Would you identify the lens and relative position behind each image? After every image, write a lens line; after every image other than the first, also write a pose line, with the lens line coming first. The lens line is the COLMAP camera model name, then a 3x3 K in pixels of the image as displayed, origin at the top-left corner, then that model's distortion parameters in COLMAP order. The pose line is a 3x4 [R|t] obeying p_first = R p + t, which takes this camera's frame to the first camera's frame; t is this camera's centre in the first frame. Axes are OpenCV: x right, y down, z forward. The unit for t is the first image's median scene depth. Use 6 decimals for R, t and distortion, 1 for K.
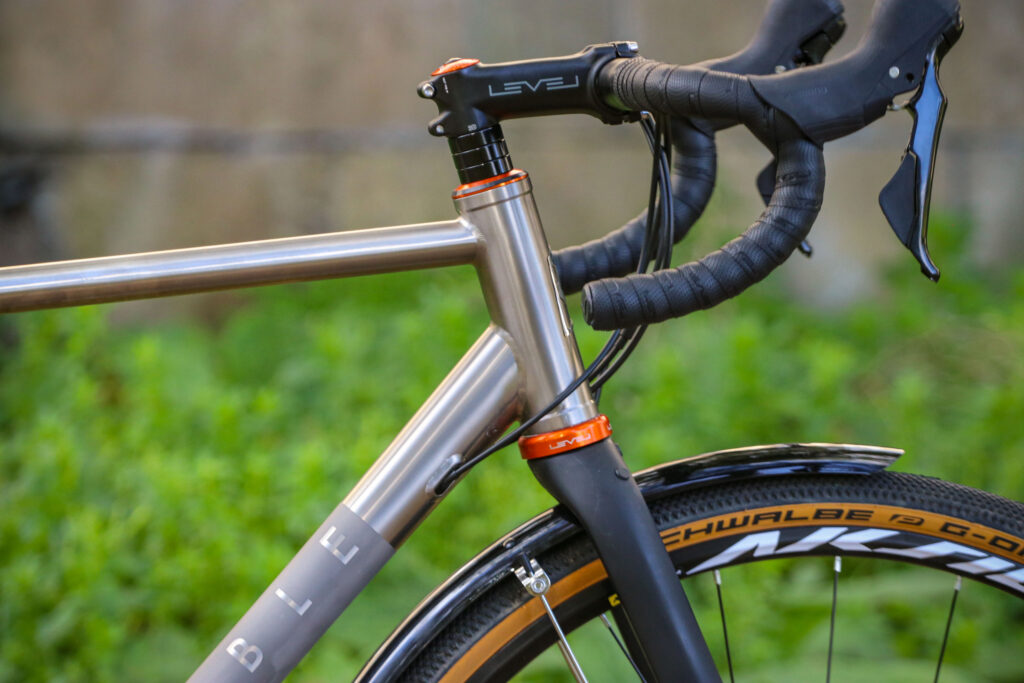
lens RADIAL K [[6825.9, 0, 512.0], [0, 6825.9, 341.5], [0, 0, 1]] dist [1.217106, -8.672375]
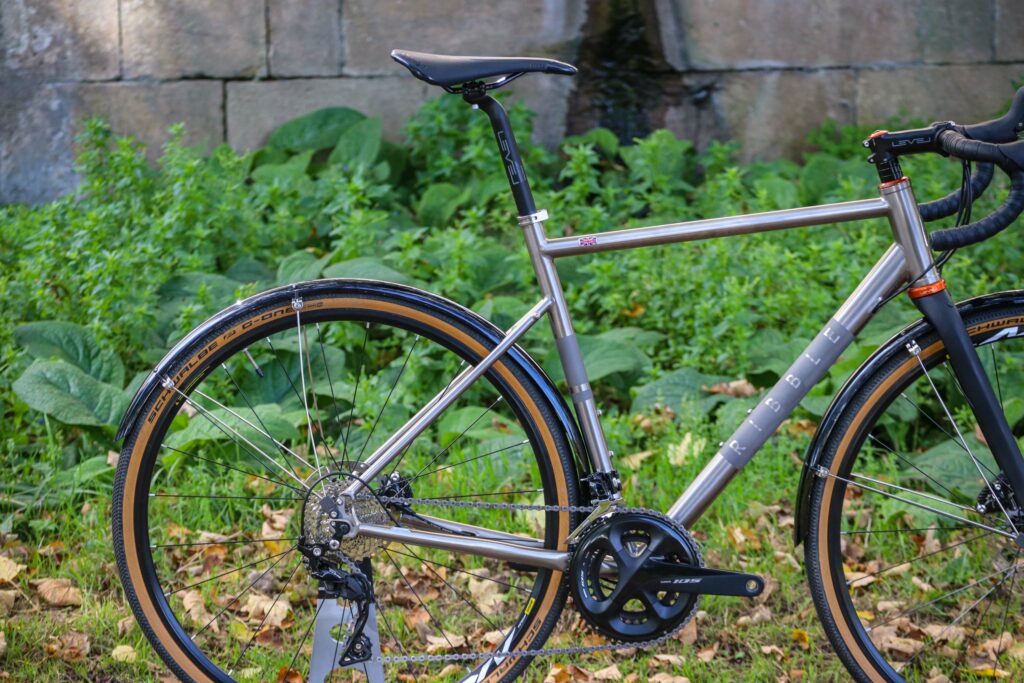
lens RADIAL K [[4162.4, 0, 512.0], [0, 4162.4, 341.5], [0, 0, 1]] dist [-0.044370, -1.492093]
pose [[0.992626, -0.008002, -0.120955, 0.039312], [0.017523, 0.996811, 0.077855, -0.082509], [0.119946, -0.079400, 0.989600, -0.448208]]
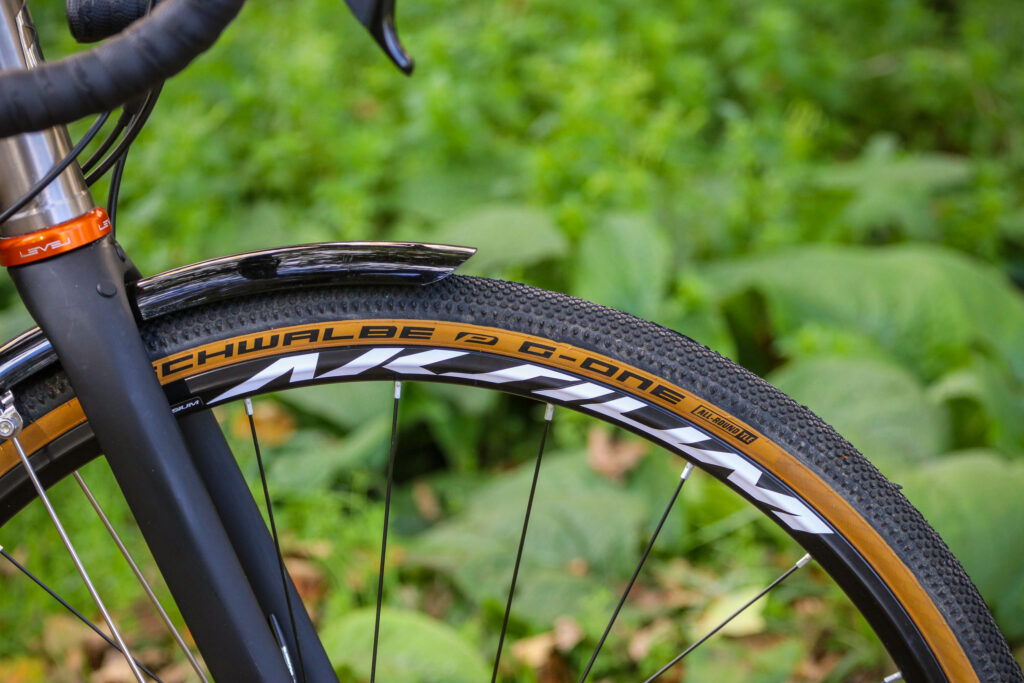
lens RADIAL K [[3835.2, 0, 512.0], [0, 3835.2, 341.5], [0, 0, 1]] dist [-0.078824, -0.374499]
pose [[0.984888, 0.012221, -0.172762, 0.139299], [0.013486, 0.989067, 0.146849, -0.039439], [0.172668, -0.146960, 0.973955, 0.565972]]
